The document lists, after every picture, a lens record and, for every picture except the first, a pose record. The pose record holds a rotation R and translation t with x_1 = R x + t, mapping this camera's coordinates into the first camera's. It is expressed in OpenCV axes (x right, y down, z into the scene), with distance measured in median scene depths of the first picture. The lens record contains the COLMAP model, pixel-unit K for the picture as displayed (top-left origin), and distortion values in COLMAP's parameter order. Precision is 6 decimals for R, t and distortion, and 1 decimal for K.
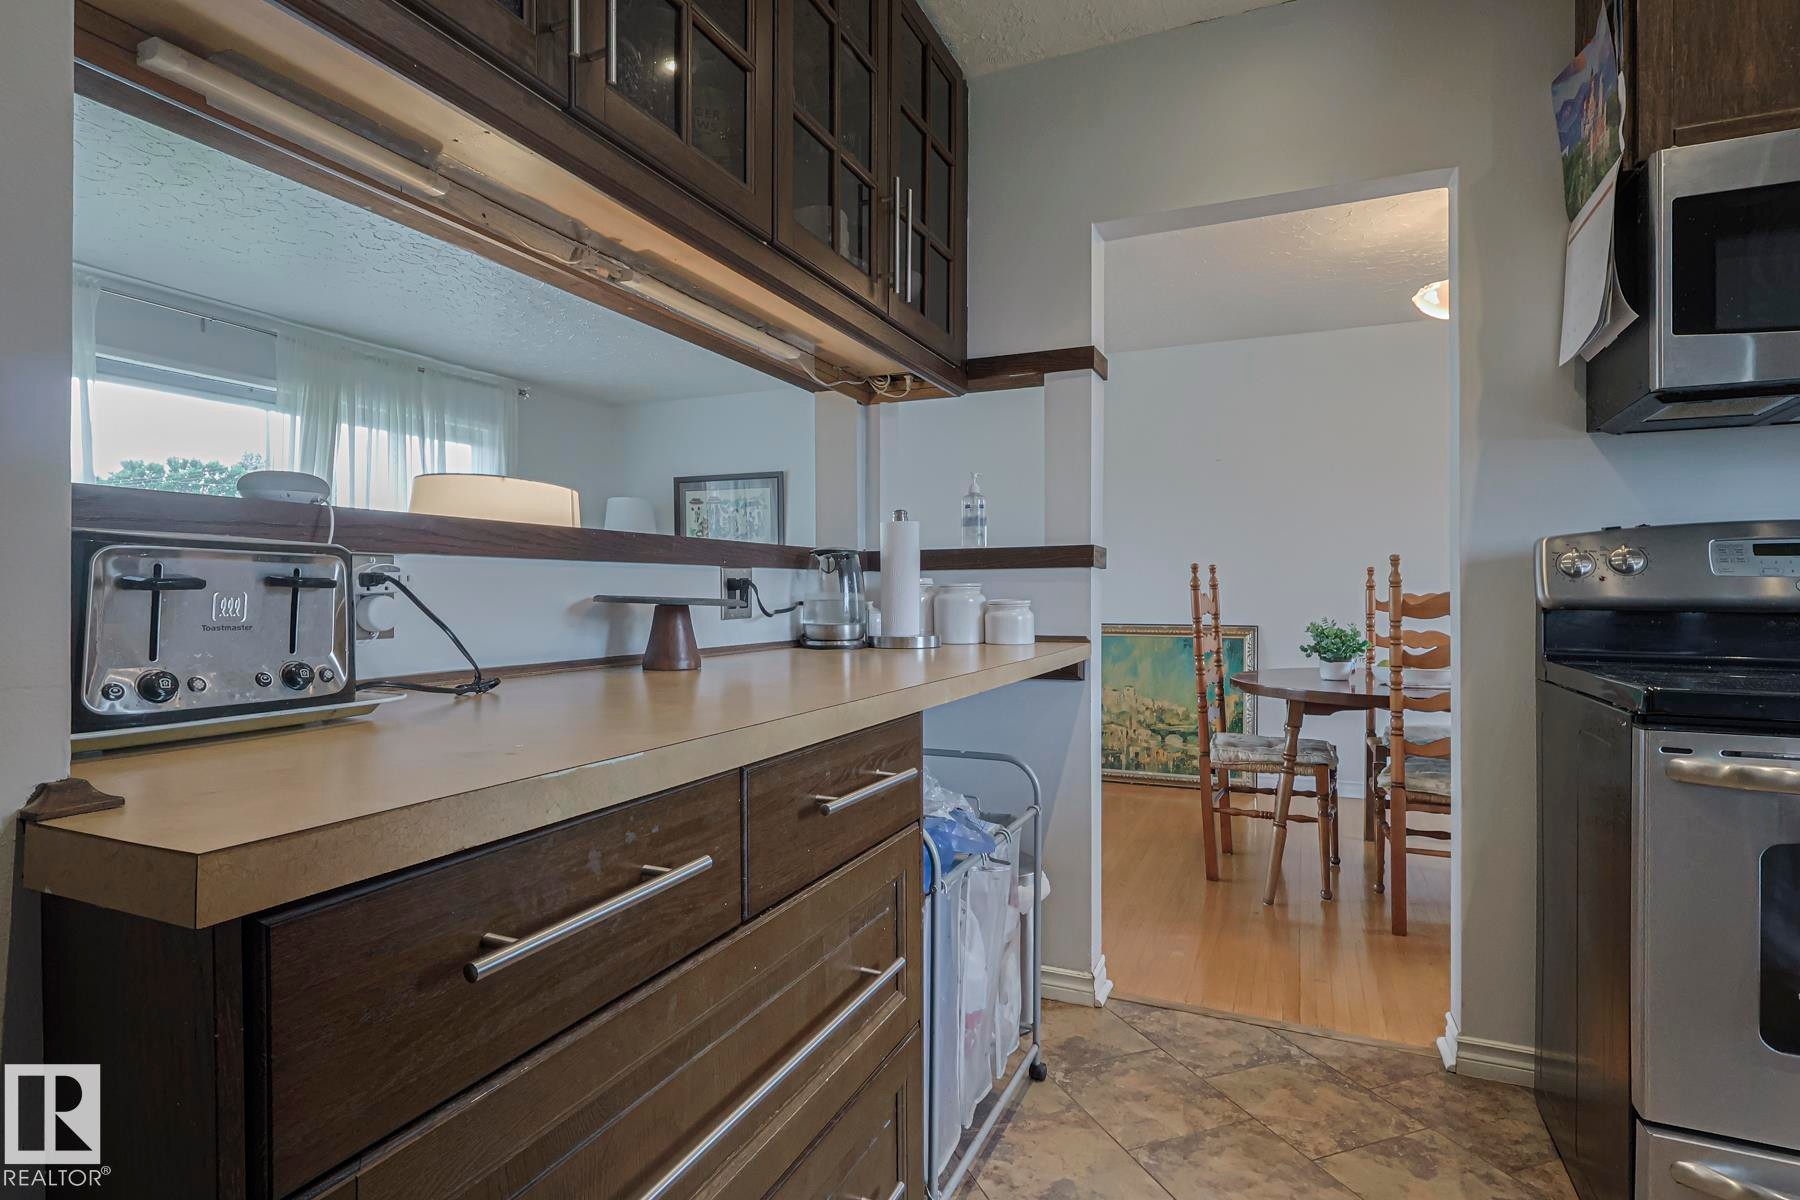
lens RADIAL K [[881.1, 0, 898.7], [0, 881.1, 594.9], [0, 0, 1]] dist [-0.004977, 0.001529]
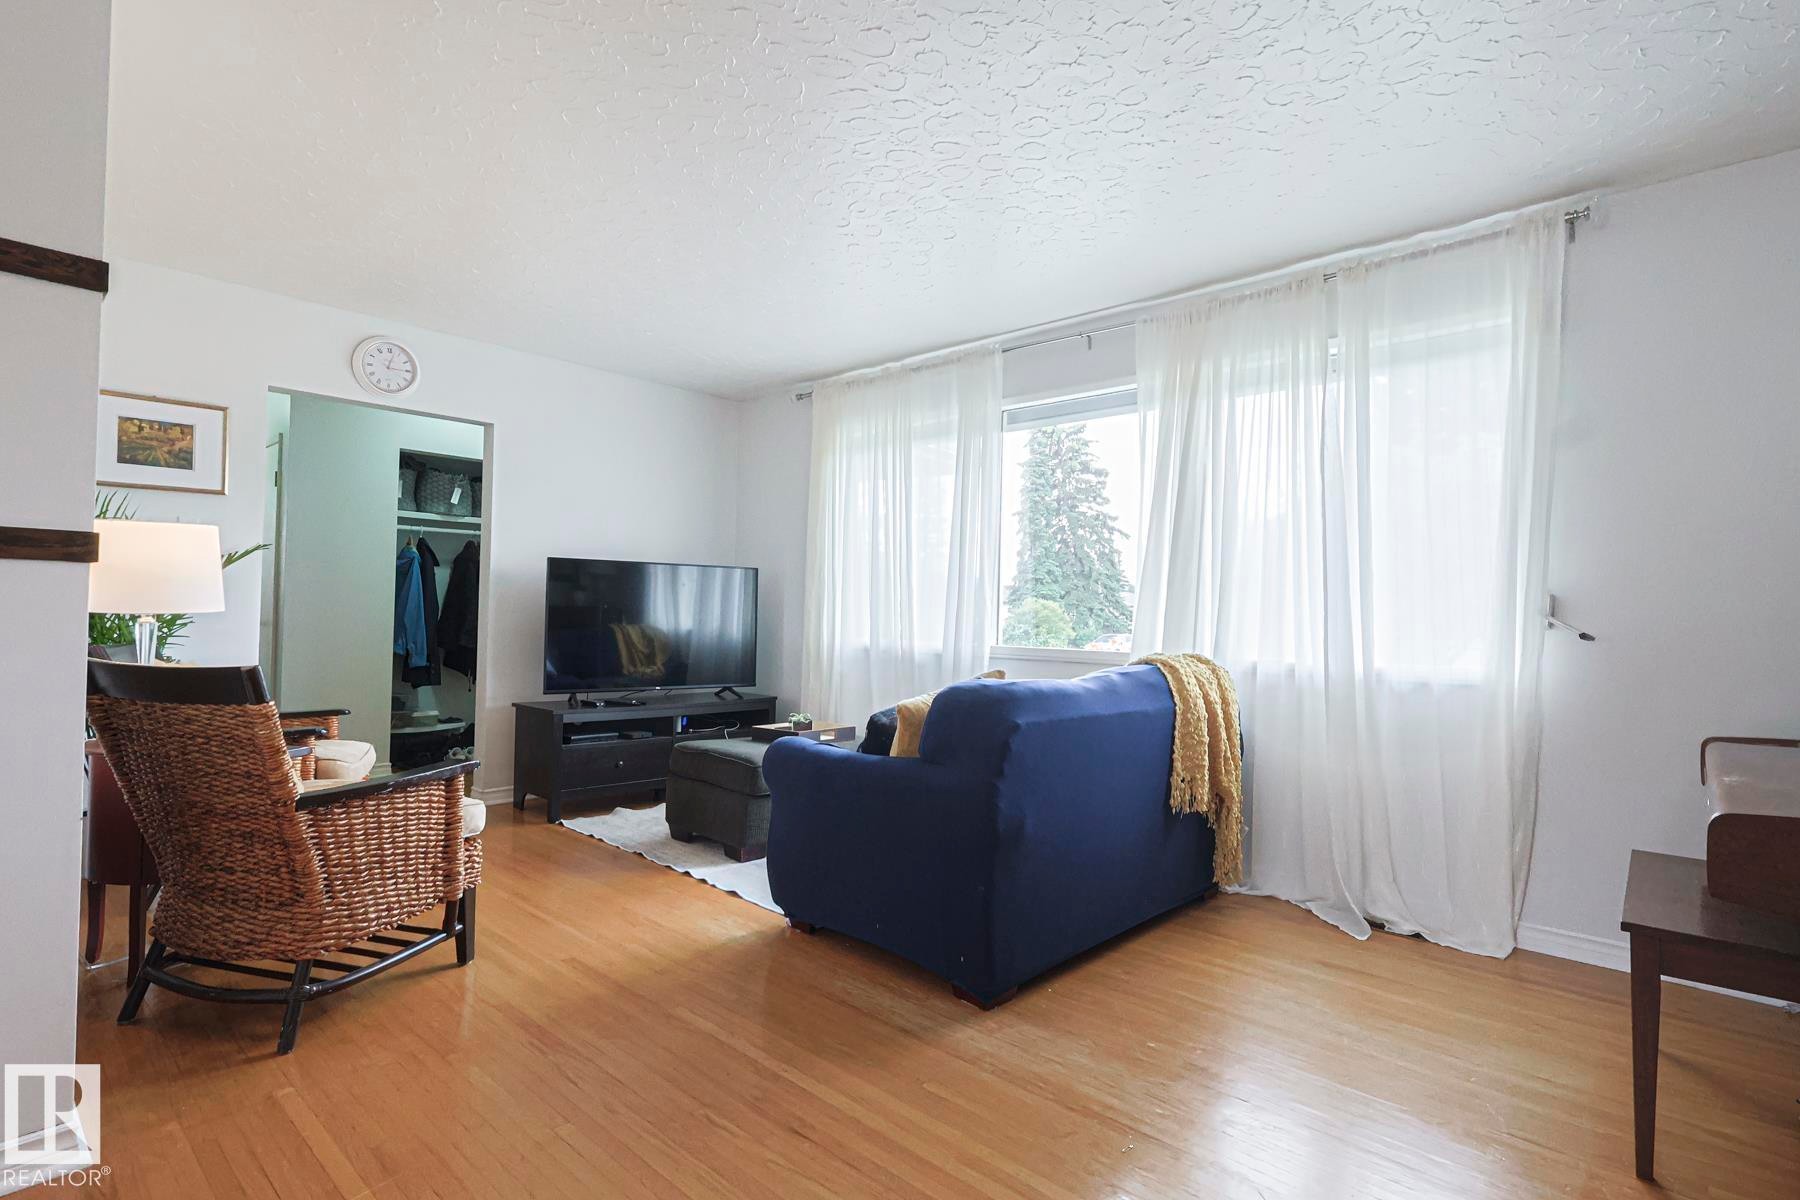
lens RADIAL K [[881.1, 0, 881.8], [0, 881.1, 598.2], [0, 0, 1]] dist [-0.004977, 0.001529]
pose [[-0.320433, -0.015297, -0.947148, 0.195835], [-0.019273, 0.999768, -0.009627, -0.002458], [0.947075, 0.015170, -0.320654, 0.918414]]
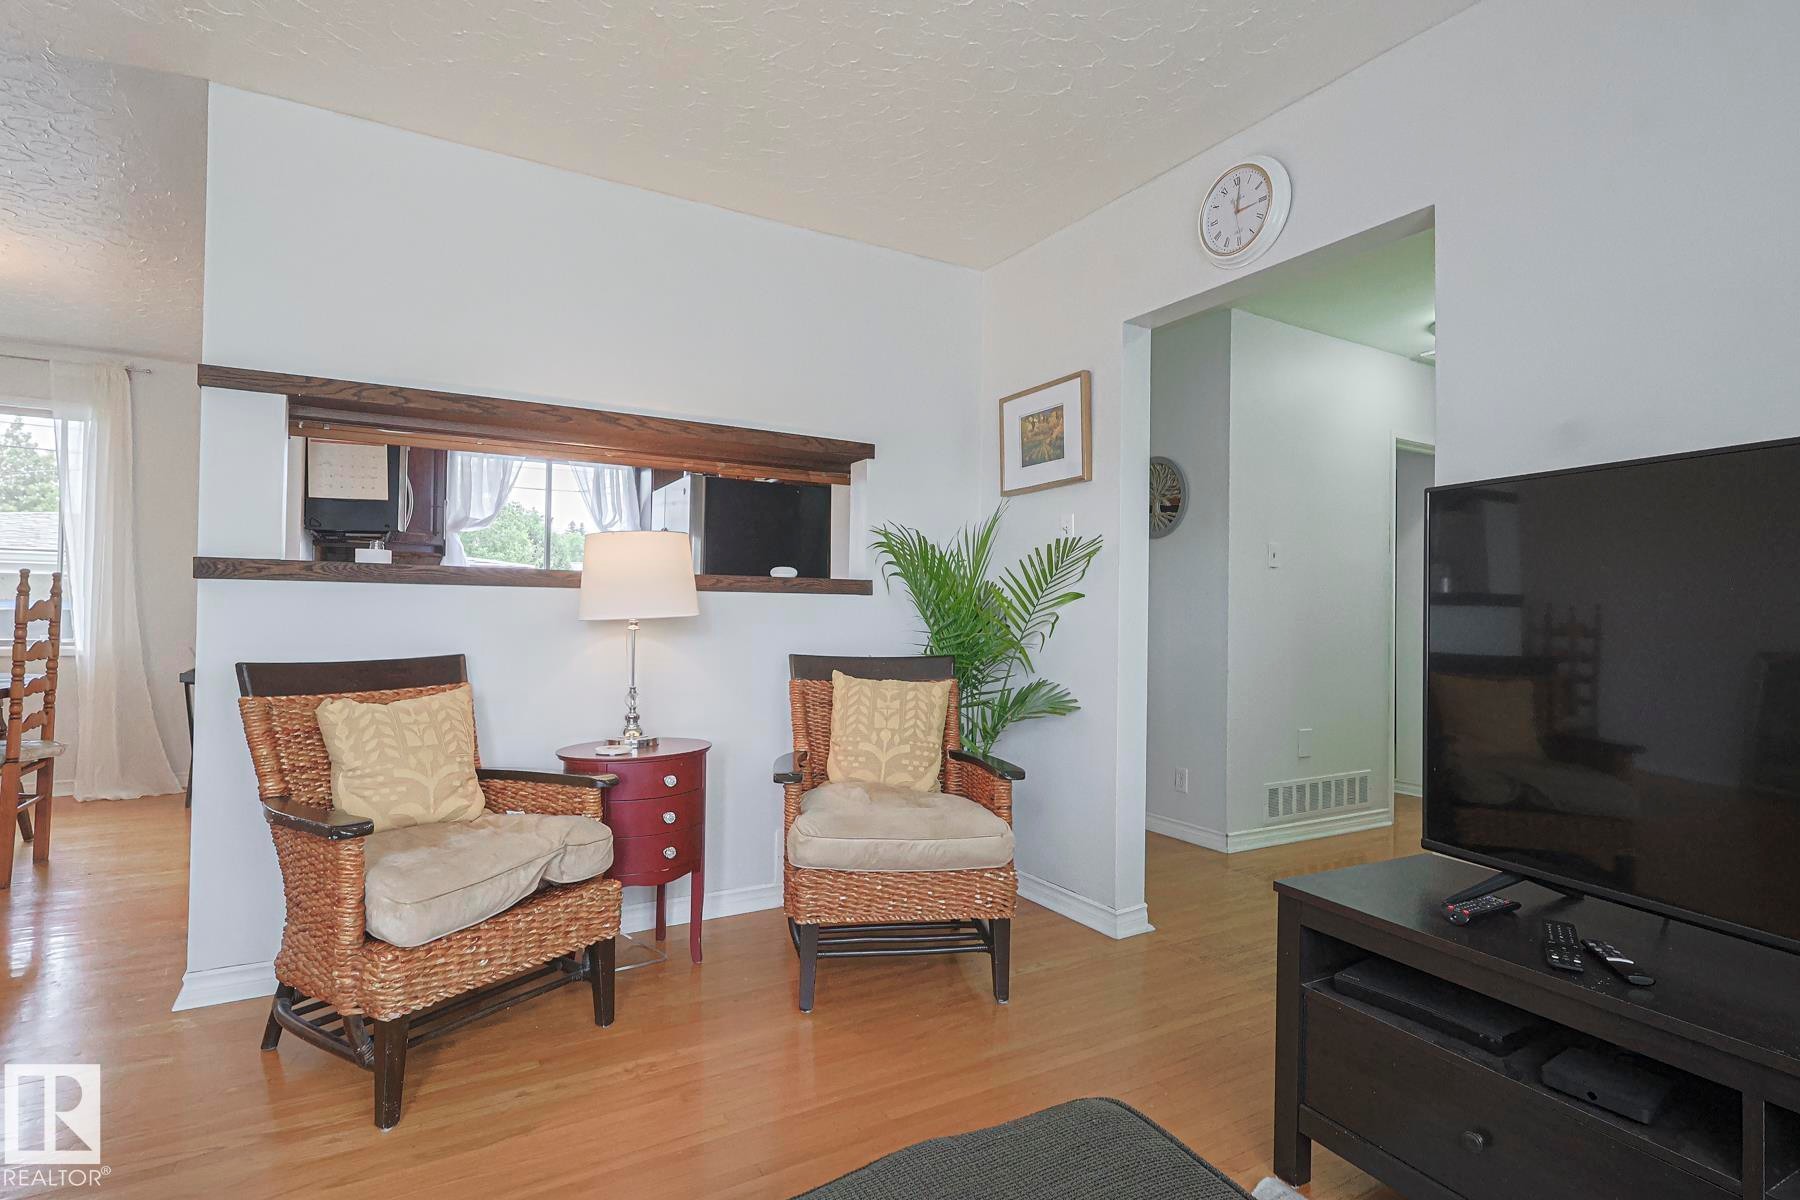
lens RADIAL K [[881.1, 0, 893.6], [0, 881.1, 595.3], [0, 0, 1]] dist [-0.004977, 0.001529]
pose [[-0.811320, 0.002373, 0.584597, -0.612279], [-0.007594, 0.999865, -0.014597, 0.000369], [-0.584553, -0.016283, -0.811192, 0.693213]]
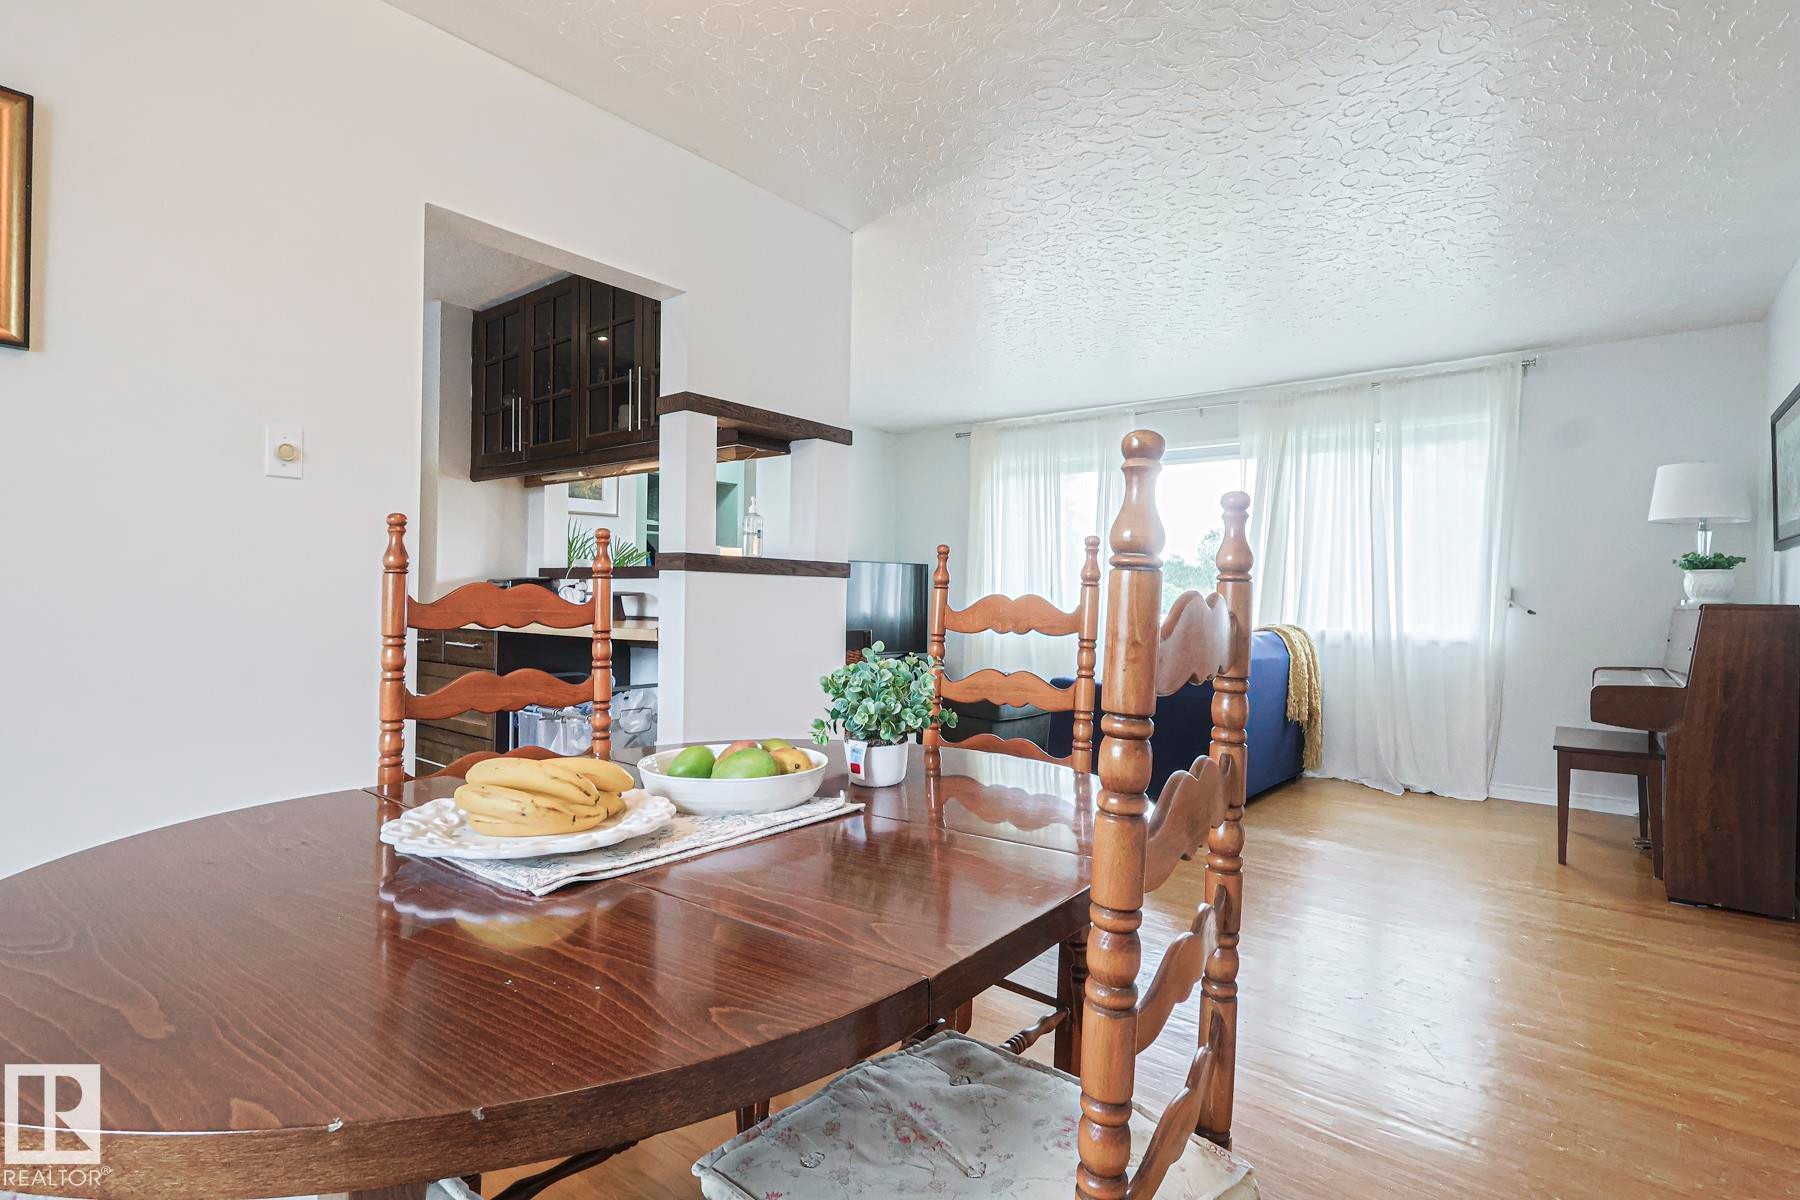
lens RADIAL K [[921.6, 0, 894.8], [0, 921.6, 605.3], [0, 0, 1]] dist [0.008600, -0.000322]
pose [[-0.247275, 0.008224, -0.968911, 0.667062], [-0.015458, 0.999803, 0.012431, -0.000659], [0.968822, 0.018051, -0.247099, 0.743469]]
